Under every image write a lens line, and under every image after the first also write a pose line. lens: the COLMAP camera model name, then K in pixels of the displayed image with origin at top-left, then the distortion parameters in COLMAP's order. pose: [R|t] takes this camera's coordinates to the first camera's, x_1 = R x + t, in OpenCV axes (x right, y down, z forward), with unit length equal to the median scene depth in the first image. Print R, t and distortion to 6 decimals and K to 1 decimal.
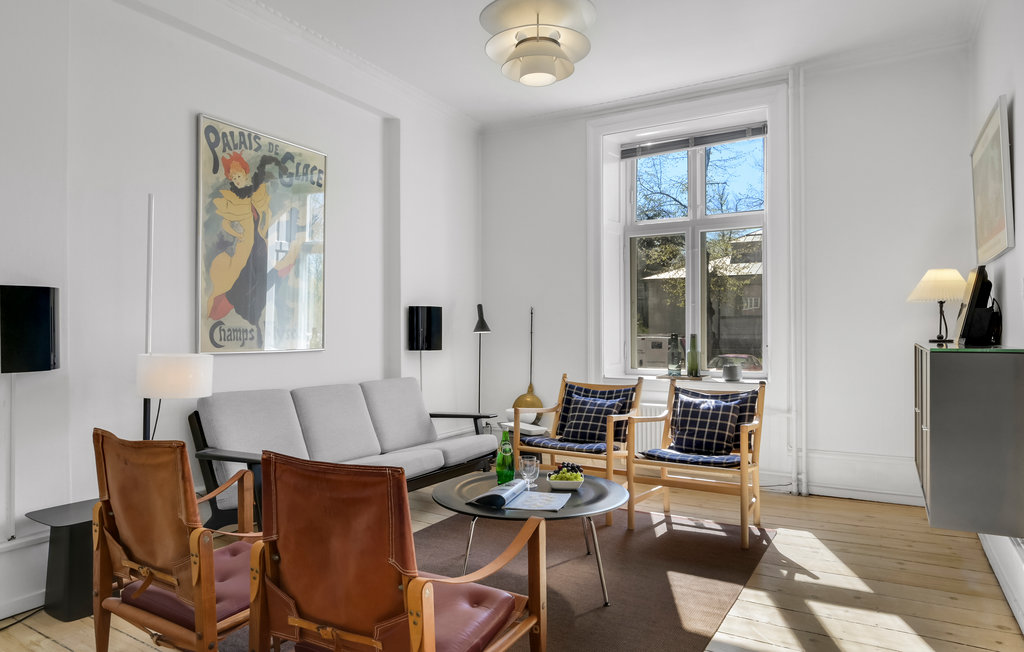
lens RADIAL K [[639.7, 0, 505.3], [0, 639.7, 329.0], [0, 0, 1]] dist [-0.003930, 0.001696]
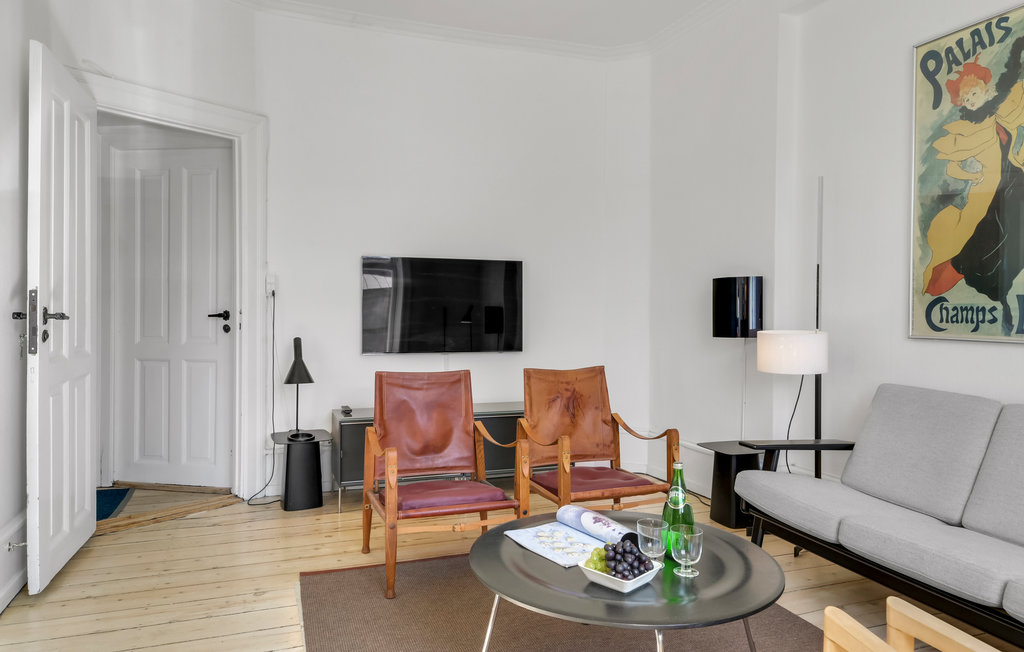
lens RADIAL K [[680.4, 0, 481.1], [0, 680.4, 328.9], [0, 0, 1]] dist [0.001724, -0.003658]
pose [[-0.649554, 0.025221, -0.759897, 0.516875], [0.002439, 0.999514, 0.031089, -0.000621], [0.760312, 0.018341, -0.649299, 1.058312]]
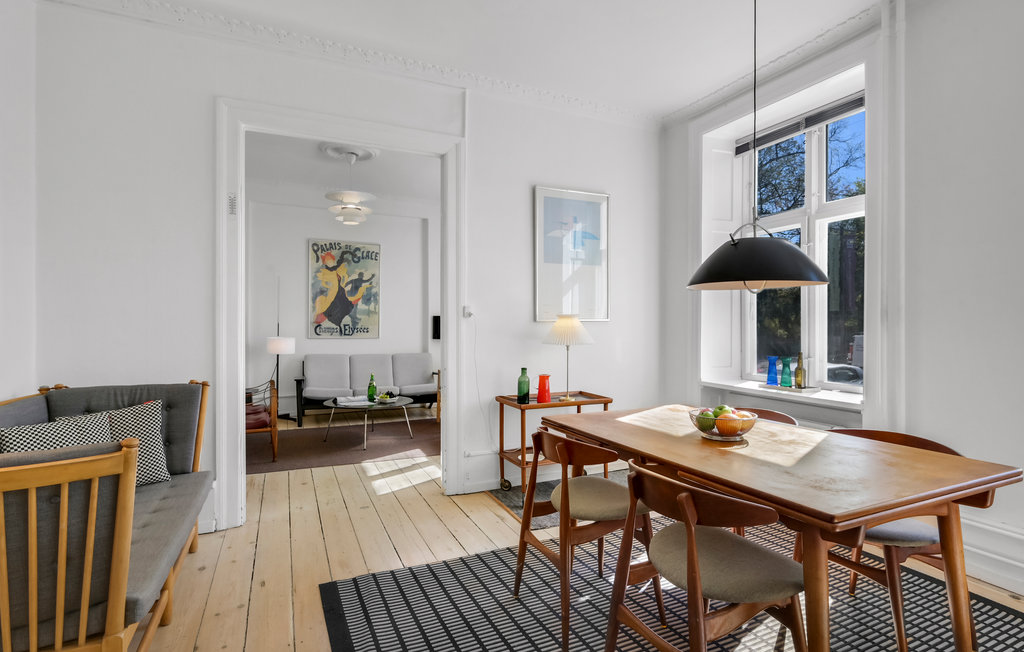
lens RADIAL K [[512.4, 0, 514.4], [0, 512.4, 326.2], [0, 0, 1]] dist [-0.008625, -0.000228]
pose [[0.826540, 0.004696, -0.562859, 1.165904], [-0.004034, 0.999989, 0.002418, -0.012499], [0.562864, 0.000272, 0.826549, -0.159008]]
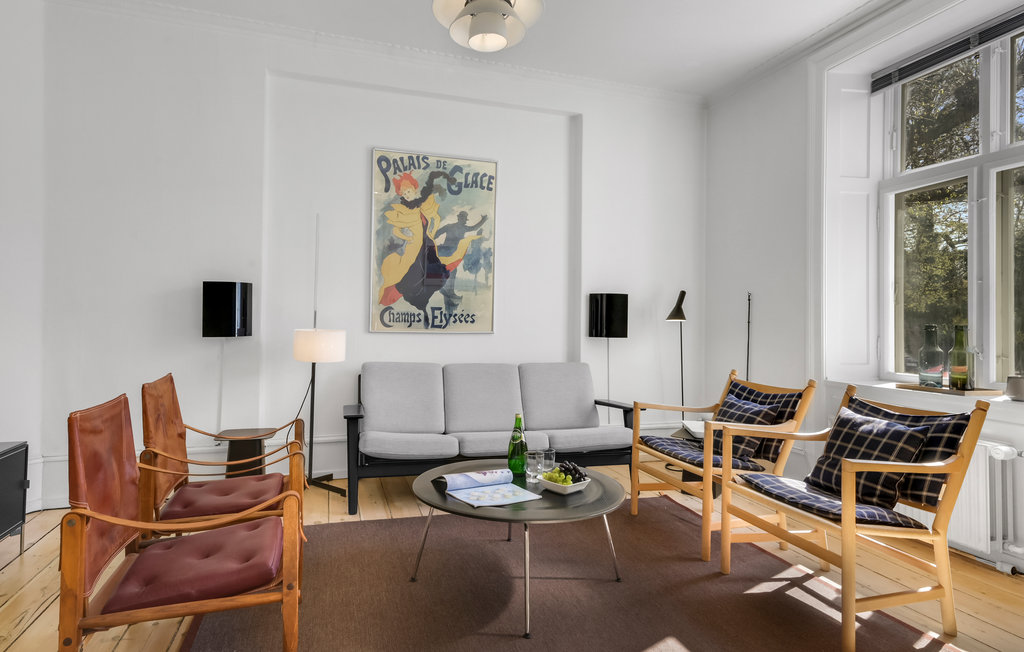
lens RADIAL K [[569.2, 0, 489.7], [0, 569.2, 308.0], [0, 0, 1]] dist [0.042224, -0.002086]
pose [[0.736877, -0.005583, -0.676004, 0.449638], [-0.013448, 0.999647, -0.022914, 0.013208], [0.675893, 0.025976, 0.736542, 0.280940]]
